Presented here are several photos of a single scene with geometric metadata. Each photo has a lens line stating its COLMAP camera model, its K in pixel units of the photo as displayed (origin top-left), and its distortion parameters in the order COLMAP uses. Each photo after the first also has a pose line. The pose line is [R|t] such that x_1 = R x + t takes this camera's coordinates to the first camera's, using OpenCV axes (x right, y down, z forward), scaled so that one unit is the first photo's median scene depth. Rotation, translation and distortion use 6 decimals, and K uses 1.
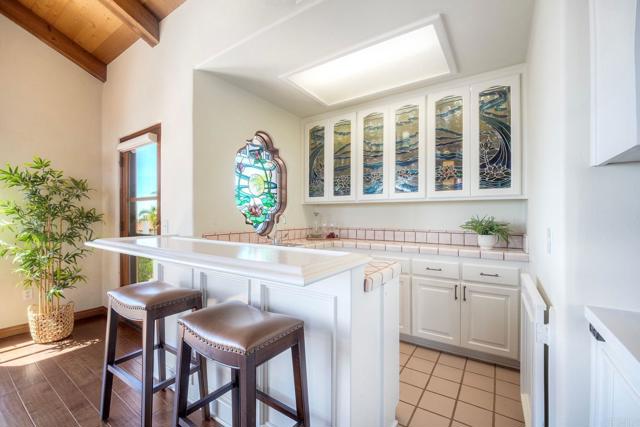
lens RADIAL K [[266.2, 0, 320.6], [0, 266.2, 214.4], [0, 0, 1]] dist [-0.012615, 0.000483]
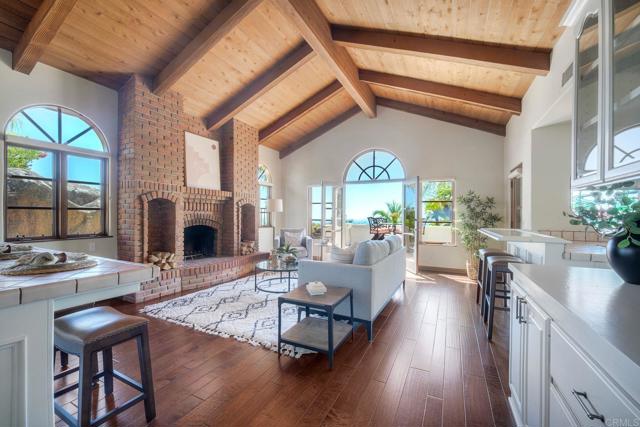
lens RADIAL K [[266.2, 0, 323.7], [0, 266.2, 215.4], [0, 0, 1]] dist [-0.012615, 0.000483]
pose [[0.138531, 0.003199, -0.990353, 0.807001], [-0.011228, 0.999936, 0.001660, -0.001003], [0.990294, 0.010889, 0.138558, -0.424078]]
